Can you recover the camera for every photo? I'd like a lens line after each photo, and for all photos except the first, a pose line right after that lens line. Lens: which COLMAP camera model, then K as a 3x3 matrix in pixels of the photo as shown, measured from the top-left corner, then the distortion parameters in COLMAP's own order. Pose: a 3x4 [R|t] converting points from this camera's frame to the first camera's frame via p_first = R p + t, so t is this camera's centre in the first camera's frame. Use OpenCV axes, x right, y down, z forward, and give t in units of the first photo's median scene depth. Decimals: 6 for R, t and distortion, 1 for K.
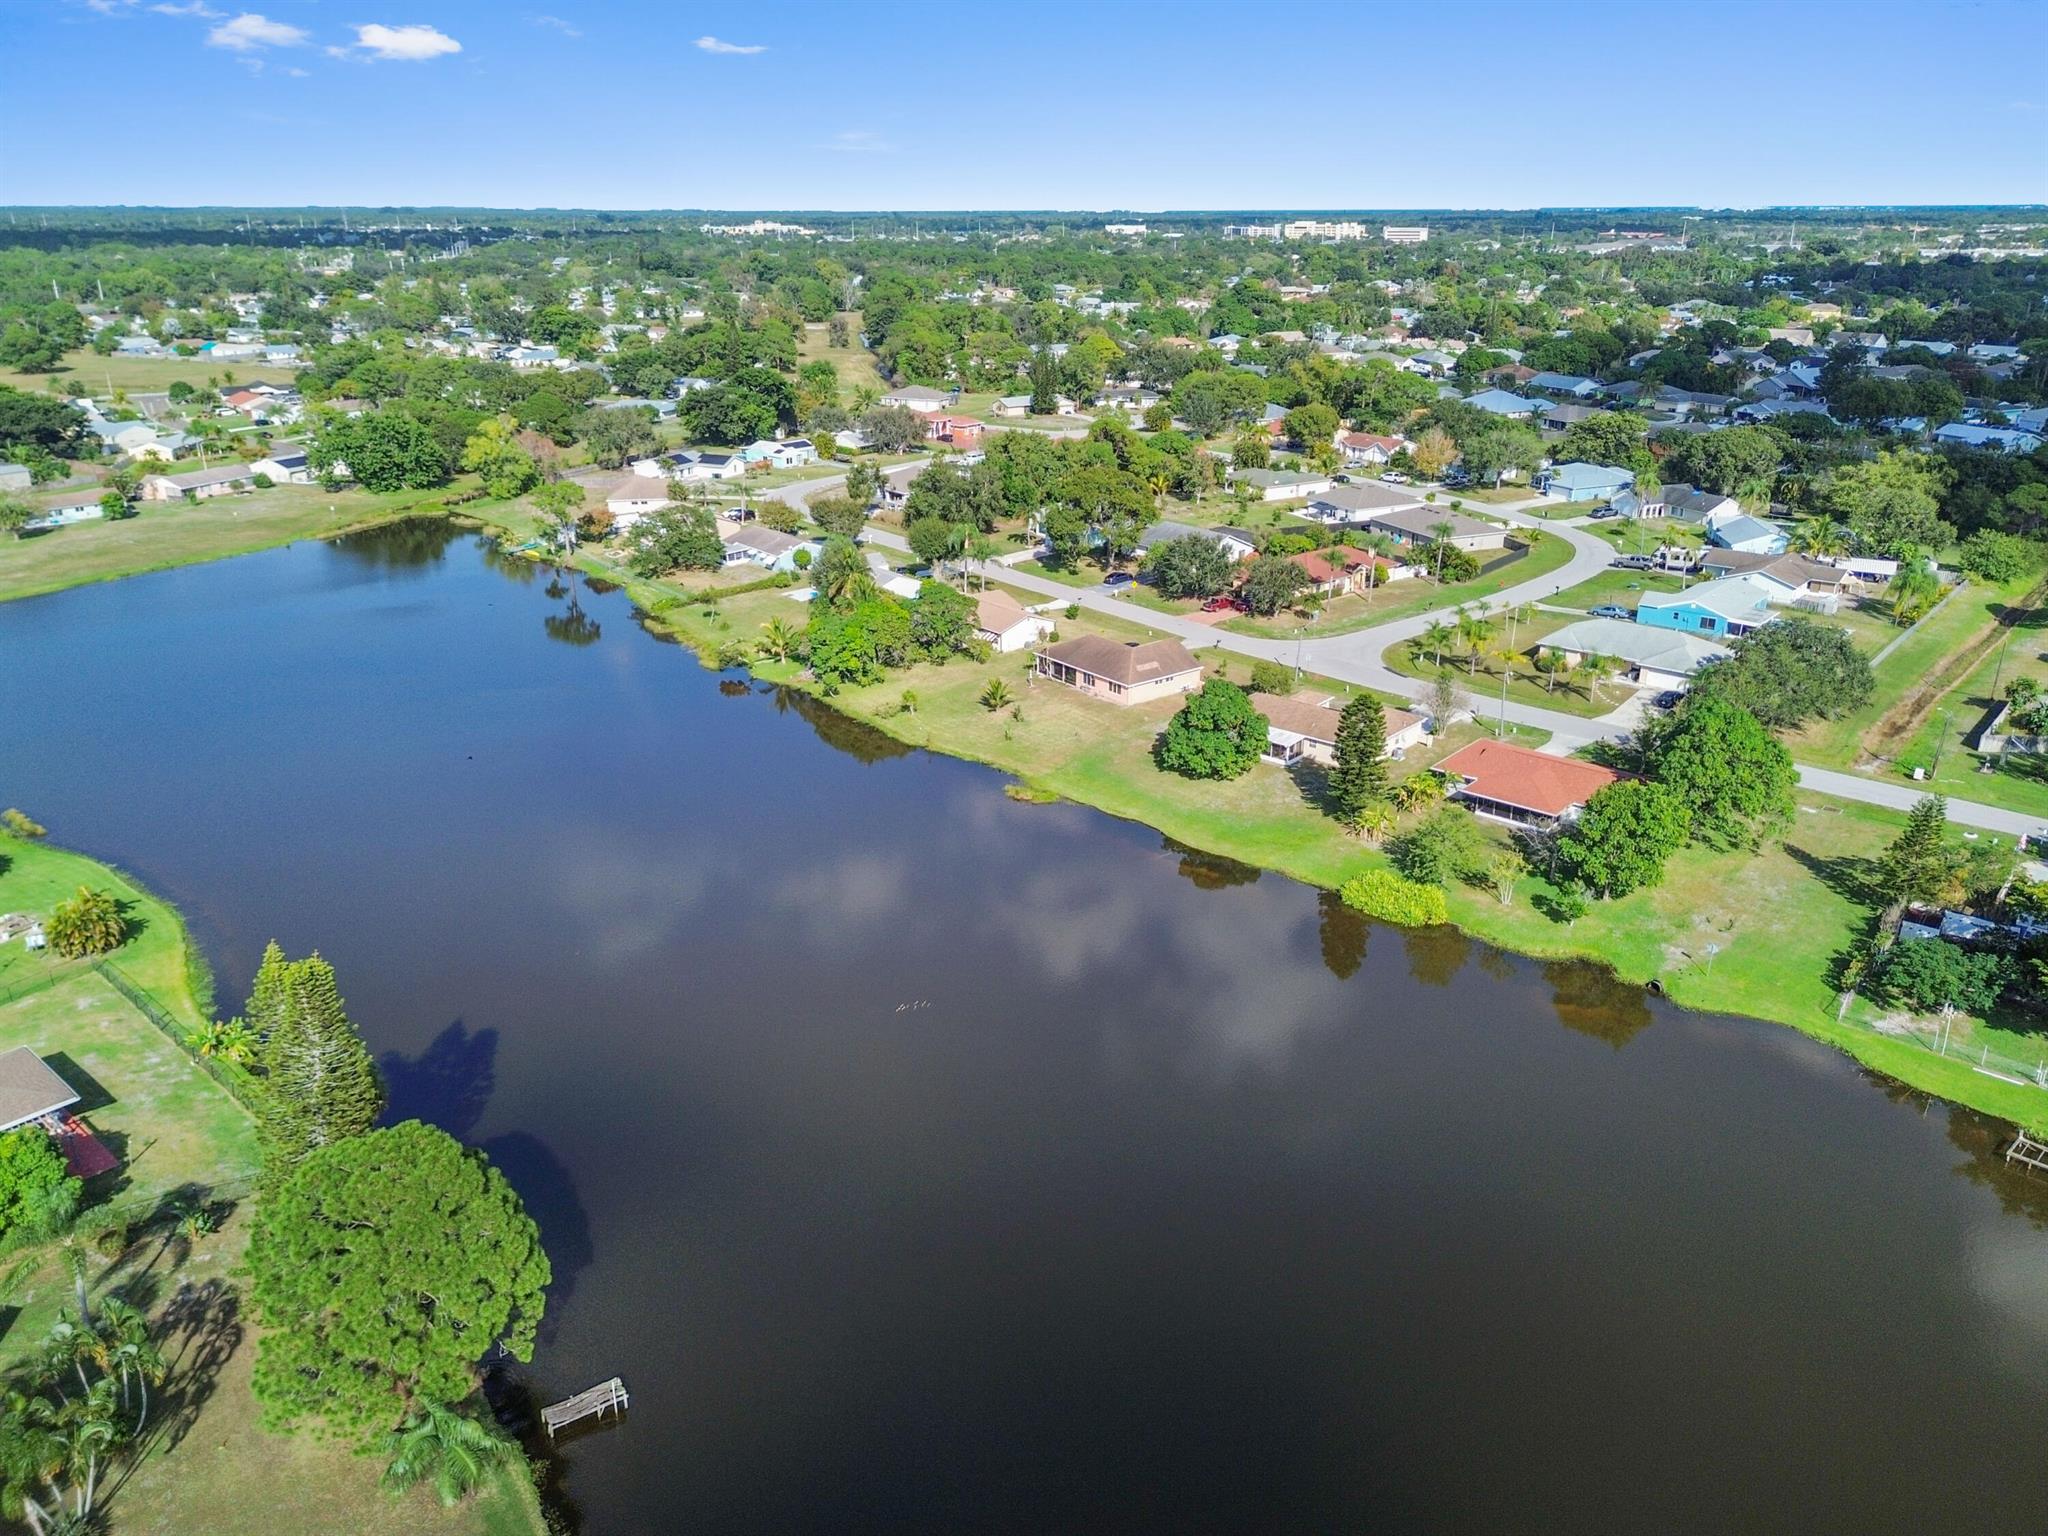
lens RADIAL K [[1466.8, 0, 1024.0], [0, 1466.8, 768.0], [0, 0, 1]] dist [0.066982, -0.072228]
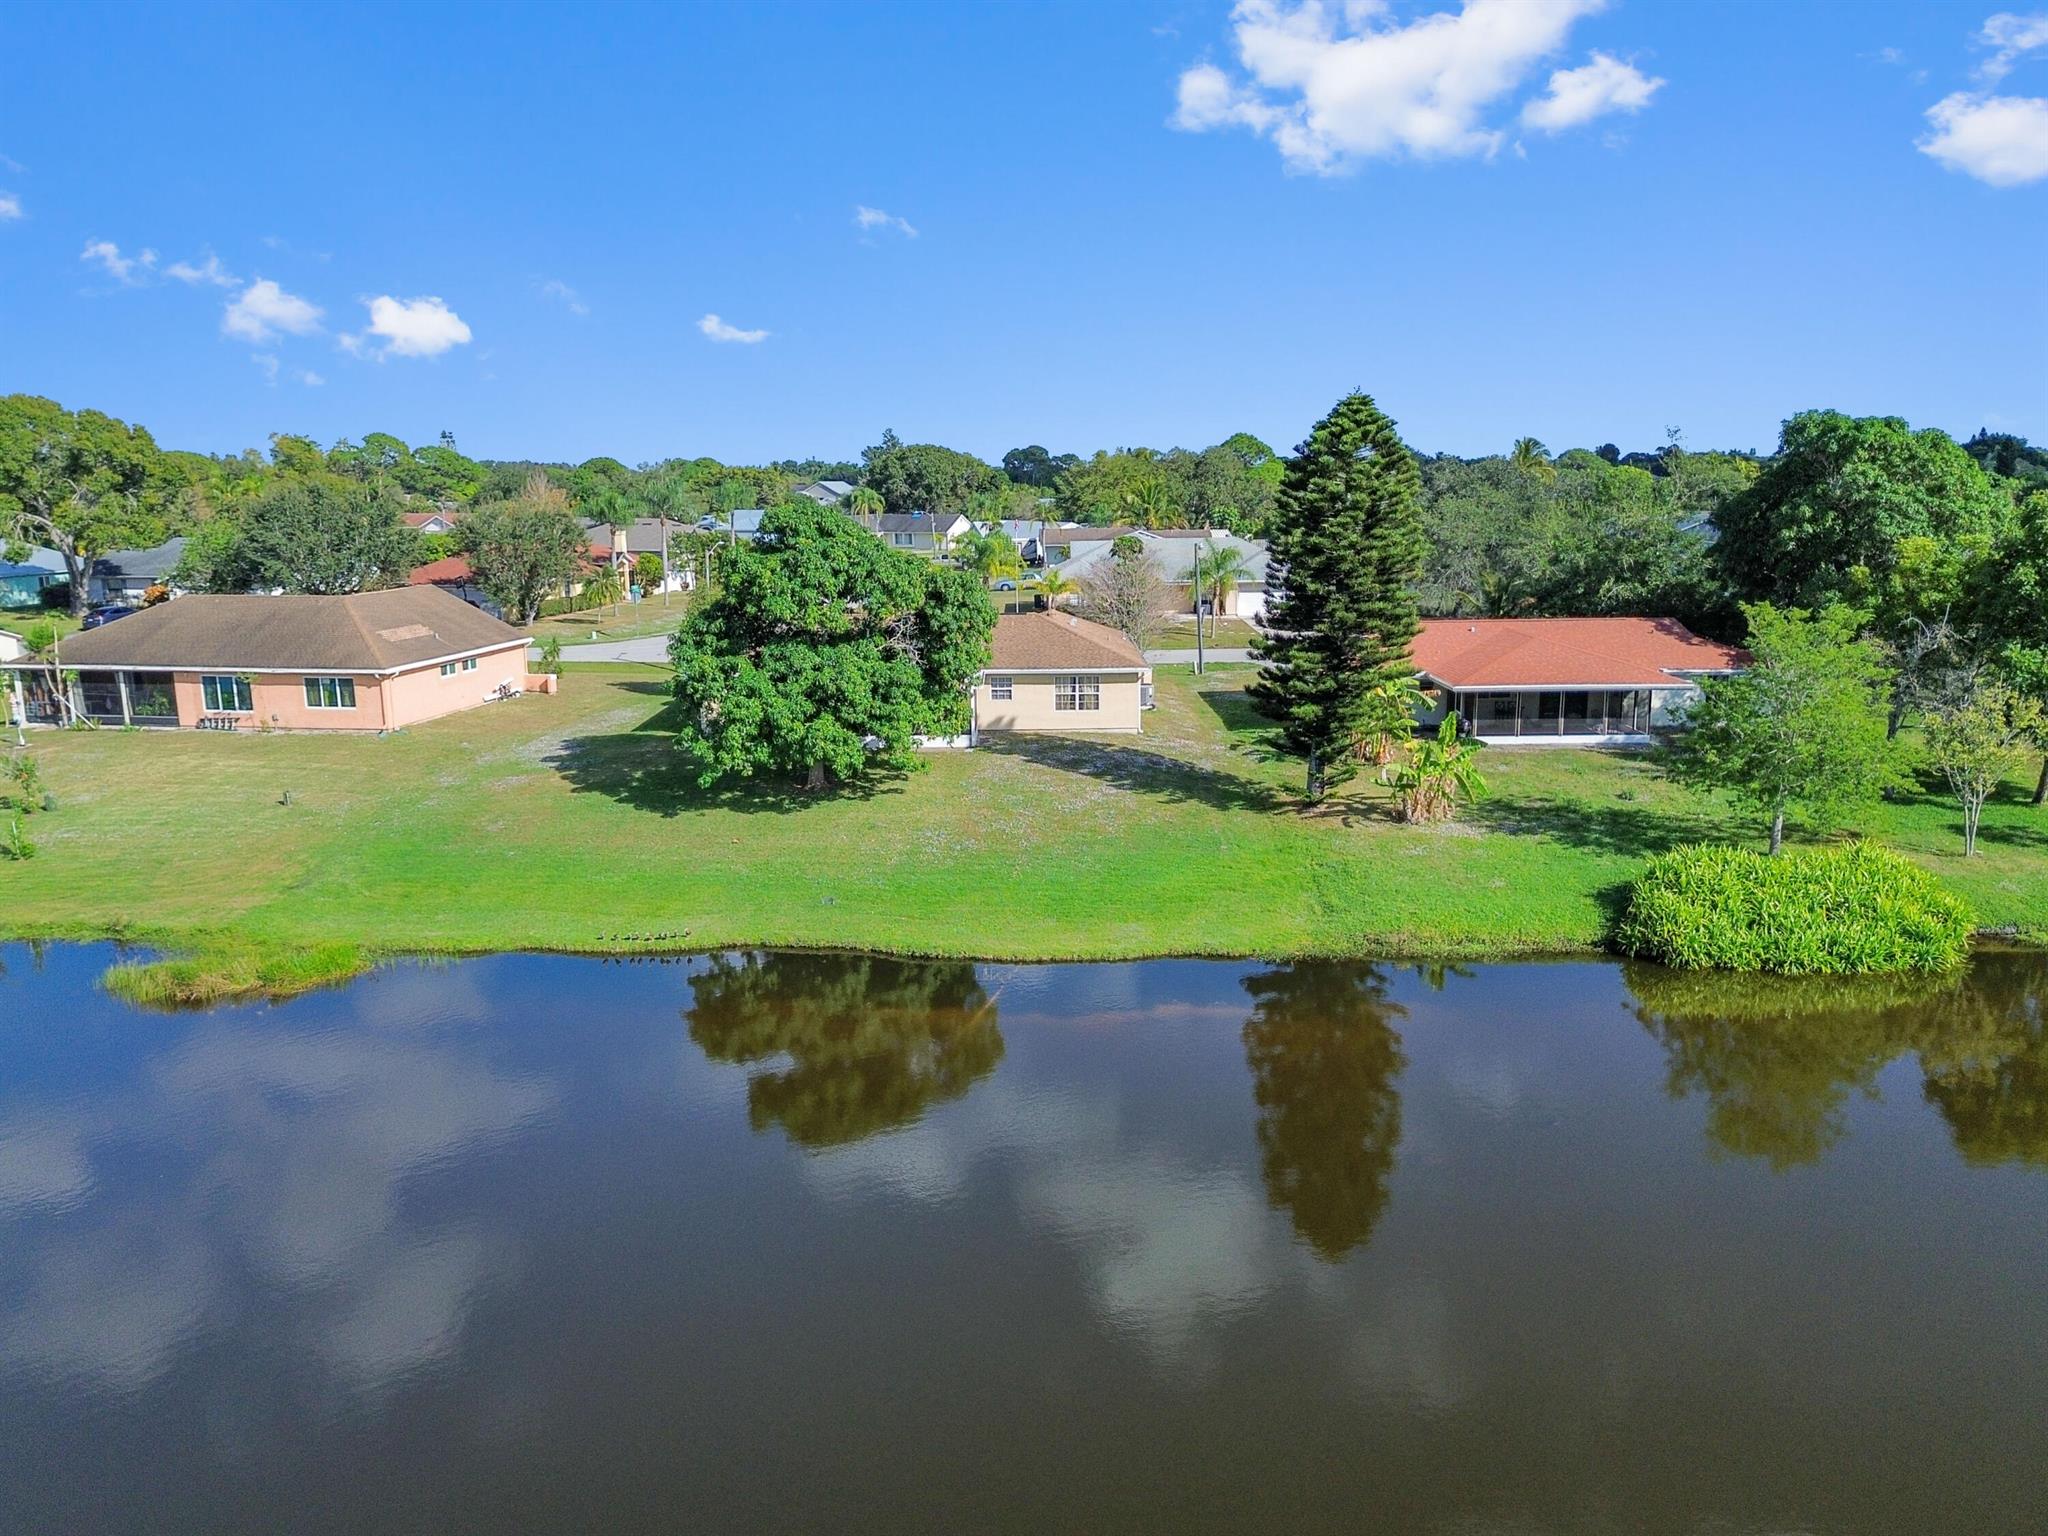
lens RADIAL K [[1466.8, 0, 1024.0], [0, 1466.8, 768.0], [0, 0, 1]] dist [0.066982, -0.072228]
pose [[0.739918, -0.130497, 0.659919, -0.032161], [0.246388, 0.965406, -0.085351, 0.021177], [-0.625951, 0.225749, 0.746474, 0.392989]]
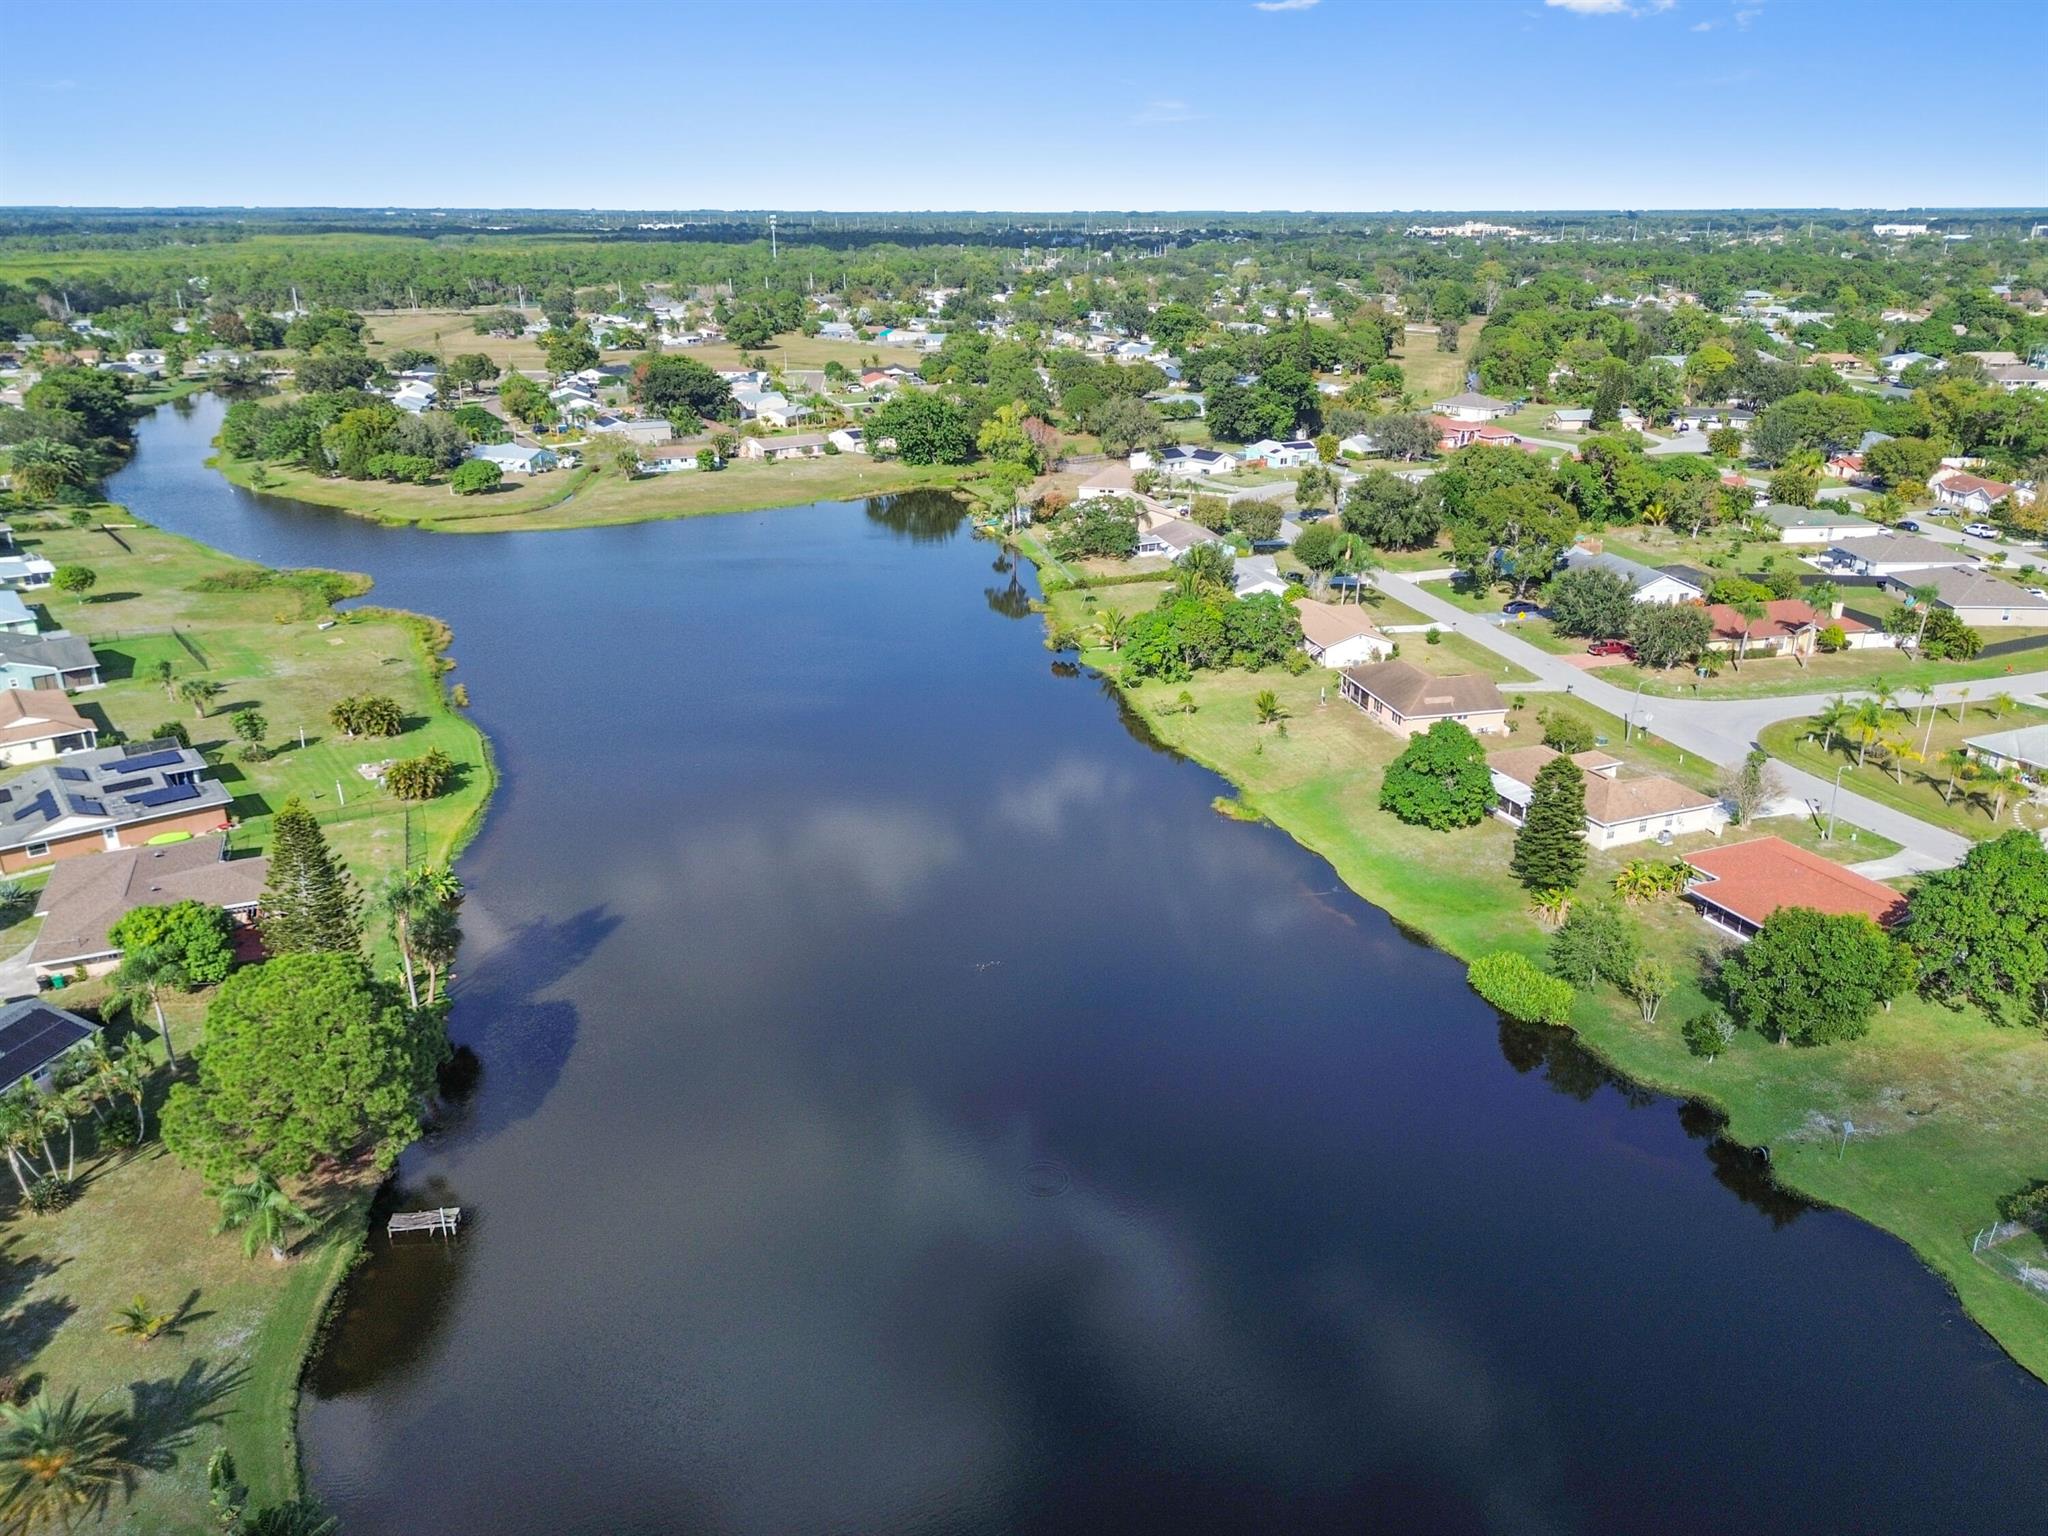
lens RADIAL K [[1466.8, 0, 1024.0], [0, 1466.8, 768.0], [0, 0, 1]] dist [0.066982, -0.072228]
pose [[0.895731, 0.157844, -0.415634, 0.151260], [-0.158281, 0.986821, 0.033653, -0.010733], [0.415468, 0.035643, 0.908909, 0.031401]]
